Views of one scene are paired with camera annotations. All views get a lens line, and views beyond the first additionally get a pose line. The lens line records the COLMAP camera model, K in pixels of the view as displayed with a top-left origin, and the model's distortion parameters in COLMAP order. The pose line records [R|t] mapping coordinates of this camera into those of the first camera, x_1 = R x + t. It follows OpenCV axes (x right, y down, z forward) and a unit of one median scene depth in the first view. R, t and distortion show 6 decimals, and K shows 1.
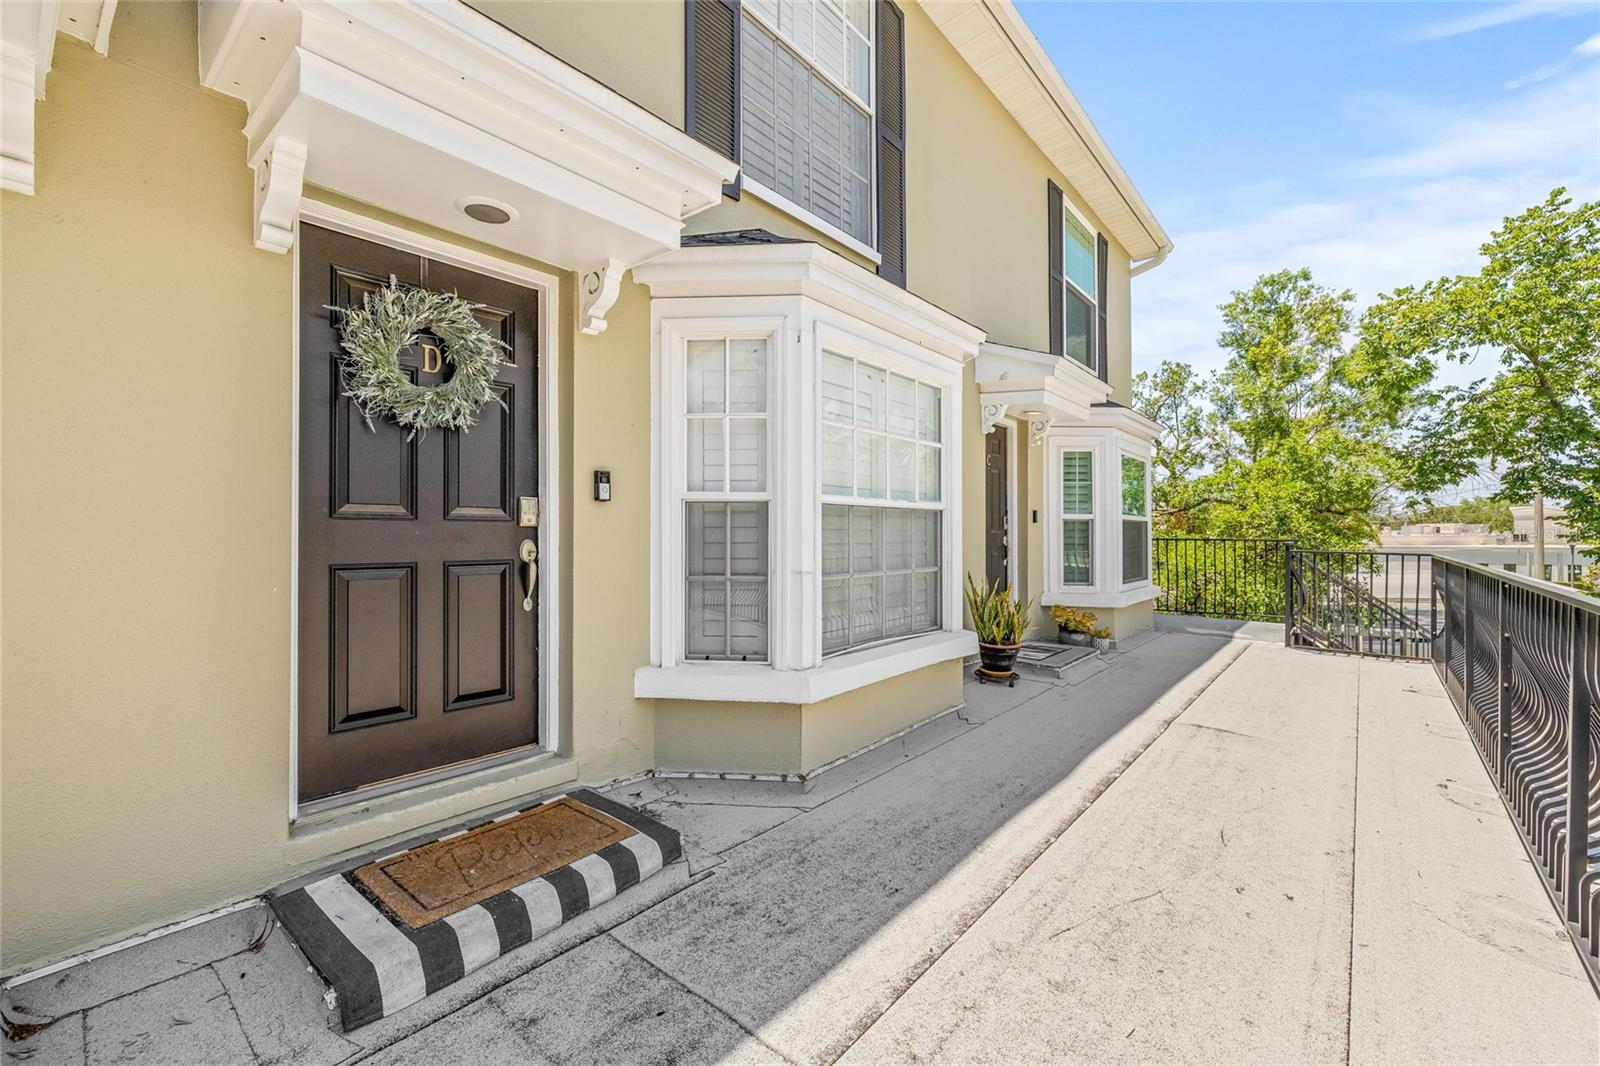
lens RADIAL K [[668.8, 0, 799.1], [0, 668.8, 529.5], [0, 0, 1]] dist [0.000502, -0.000027]
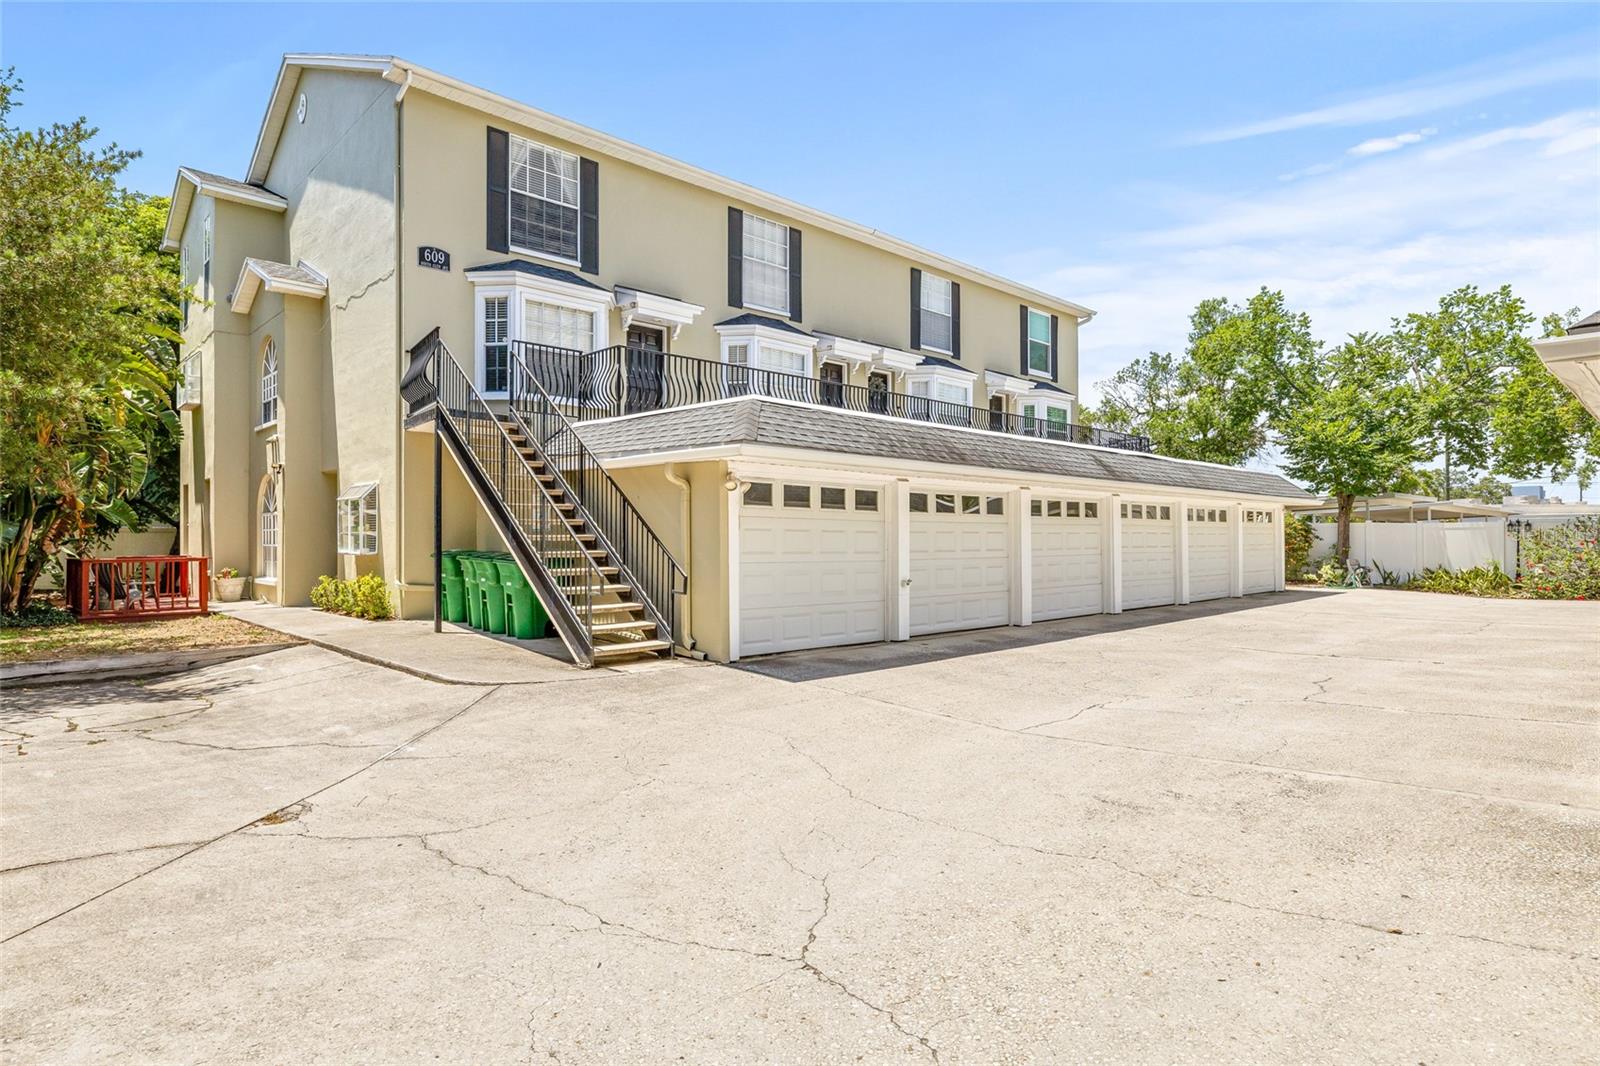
lens RADIAL K [[885.4, 0, 800.0], [0, 885.4, 533.0], [0, 0, 1]] dist [0.002761, 0.000086]
pose [[0.993104, 0.006734, -0.117047, -0.080269], [-0.006228, 0.999970, 0.004694, 0.370623], [0.117075, -0.003933, 0.993115, -2.523695]]
